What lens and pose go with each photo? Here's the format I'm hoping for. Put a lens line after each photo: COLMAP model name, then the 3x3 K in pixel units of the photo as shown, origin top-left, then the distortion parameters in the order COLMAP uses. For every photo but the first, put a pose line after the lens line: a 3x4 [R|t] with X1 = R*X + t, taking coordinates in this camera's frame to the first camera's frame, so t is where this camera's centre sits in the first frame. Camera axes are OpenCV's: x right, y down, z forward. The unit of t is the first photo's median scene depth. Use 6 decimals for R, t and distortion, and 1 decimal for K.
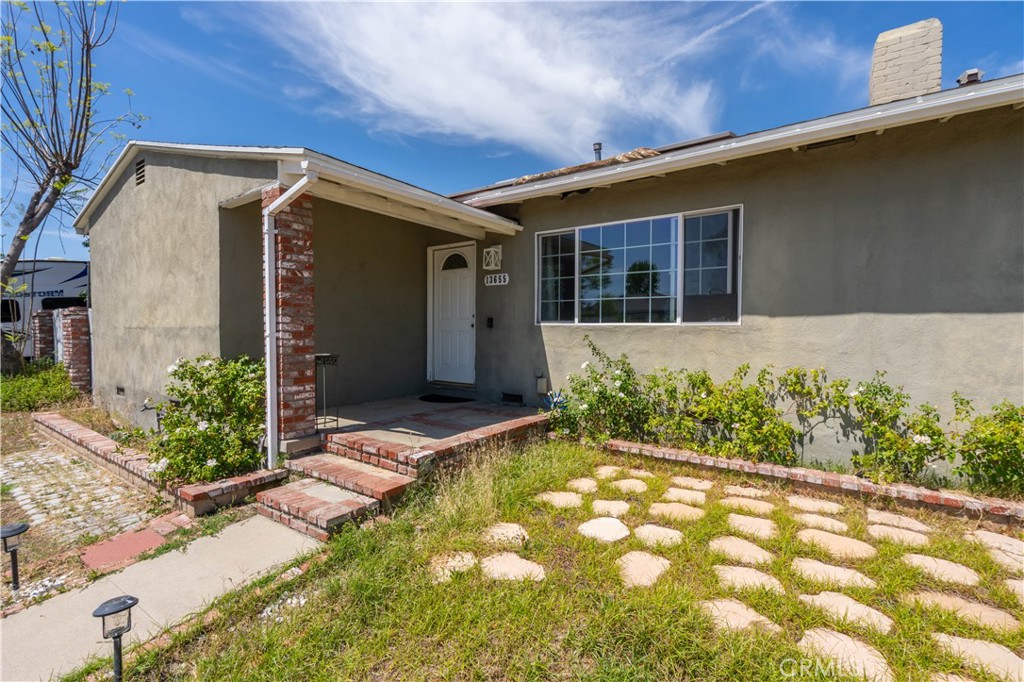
lens RADIAL K [[463.0, 0, 521.9], [0, 463.0, 342.6], [0, 0, 1]] dist [0.014312, 0.000331]
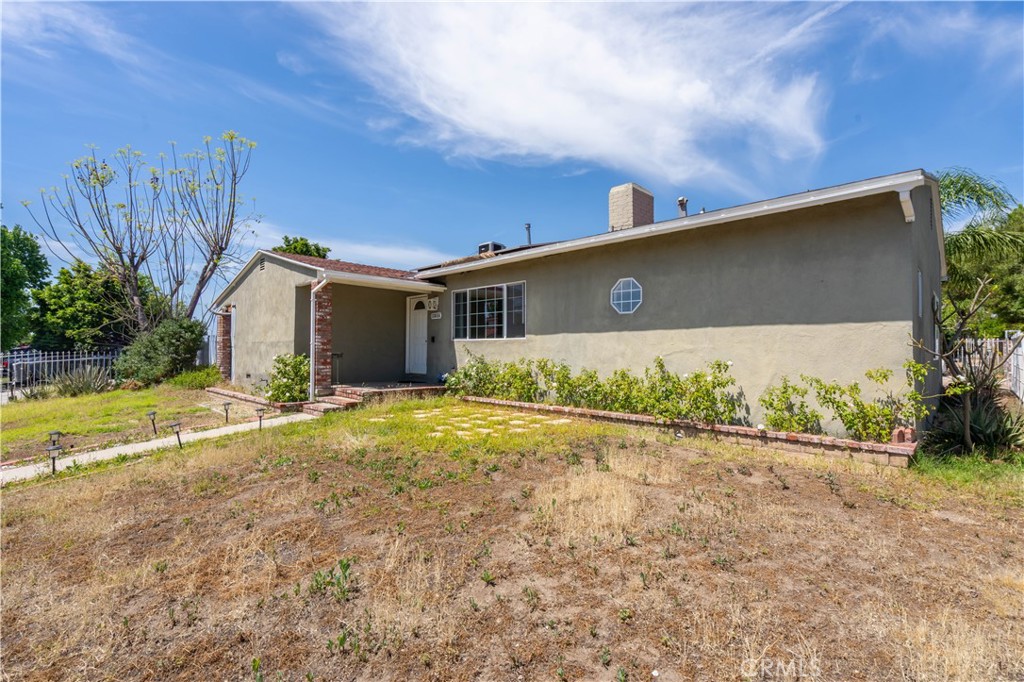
lens RADIAL K [[488.6, 0, 512.0], [0, 488.6, 341.0], [0, 0, 1]] dist [0.038998, -0.000144]
pose [[0.982946, -0.001677, -0.183885, 0.604770], [-0.007976, 0.998629, -0.051739, 0.061345], [0.183720, 0.052323, 0.981585, -0.836640]]
